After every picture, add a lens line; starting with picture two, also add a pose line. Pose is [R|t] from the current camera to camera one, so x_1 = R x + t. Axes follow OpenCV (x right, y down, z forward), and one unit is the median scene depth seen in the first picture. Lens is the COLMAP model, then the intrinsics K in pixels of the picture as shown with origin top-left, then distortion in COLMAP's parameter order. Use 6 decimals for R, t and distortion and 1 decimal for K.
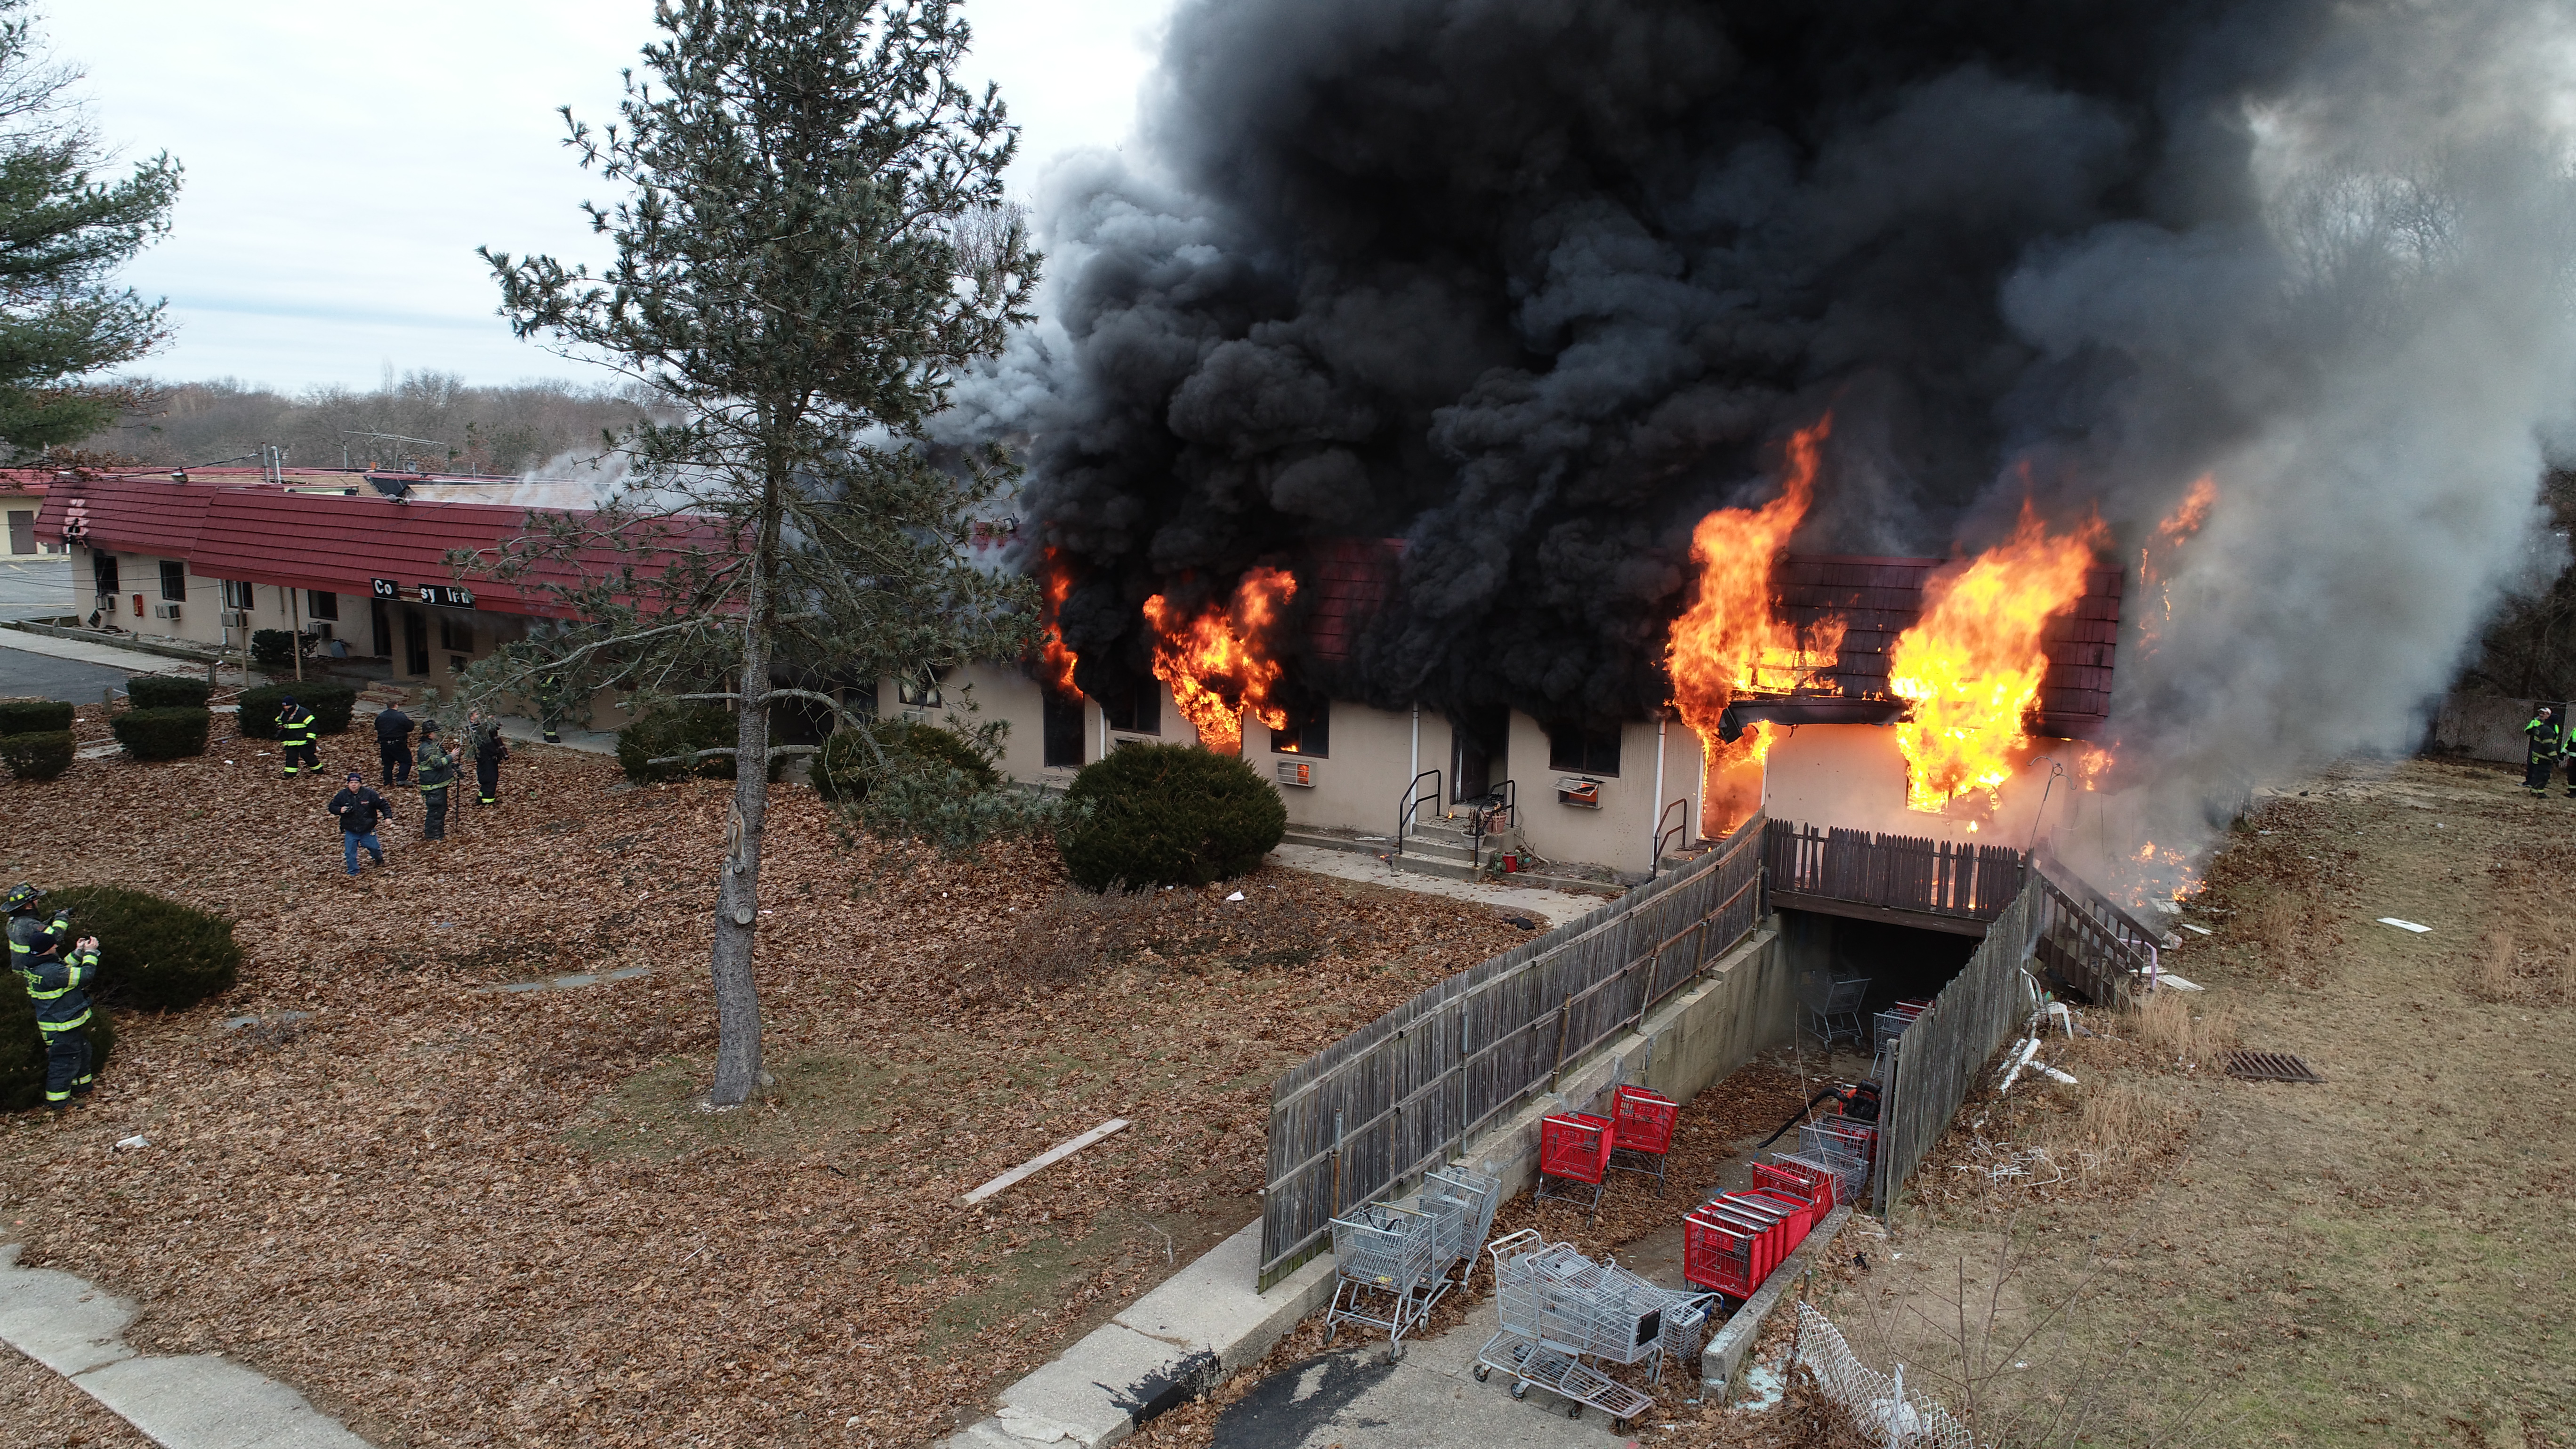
lens RADIAL K [[1739.6, 0, 1282.8], [0, 1739.6, 726.8], [0, 0, 1]] dist [0.003785, 0.000718]
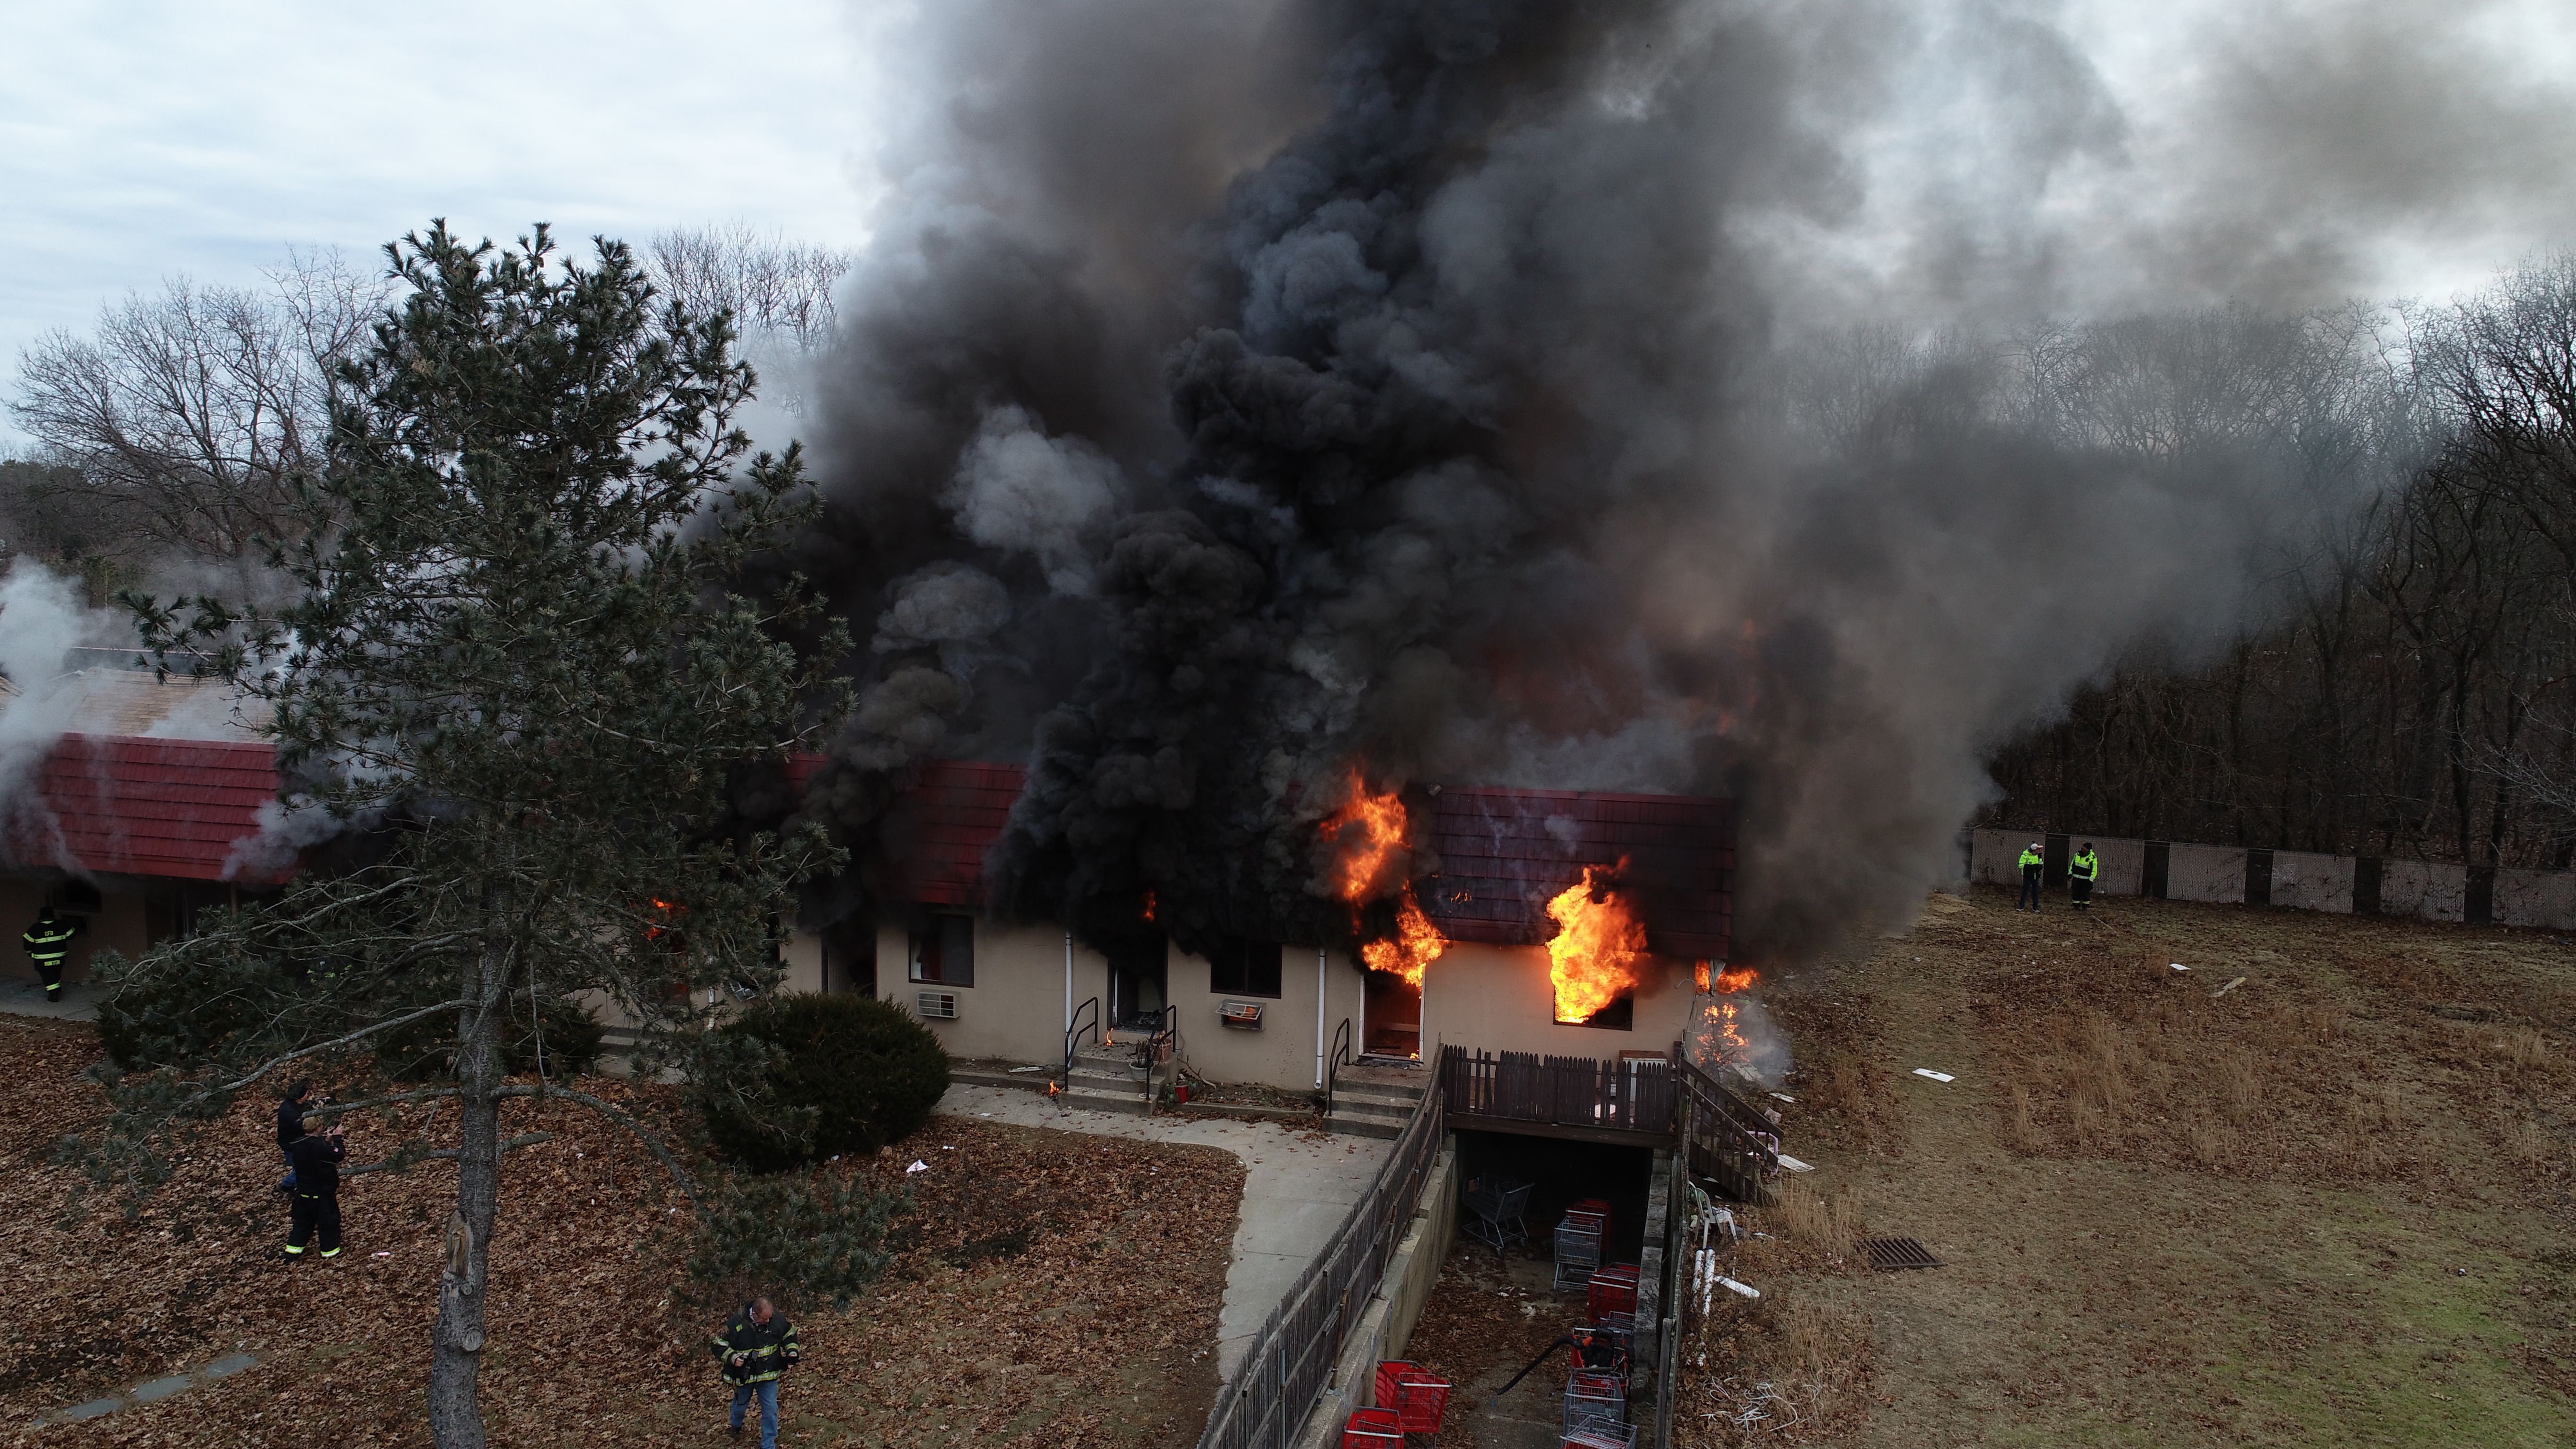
lens RADIAL K [[1739.6, 0, 1282.8], [0, 1739.6, 726.8], [0, 0, 1]] dist [0.003785, 0.000718]
pose [[0.949531, -0.032939, 0.311940, -0.136001], [0.045215, 0.998458, -0.032202, -0.110931], [-0.310399, 0.044681, 0.949556, 0.023733]]
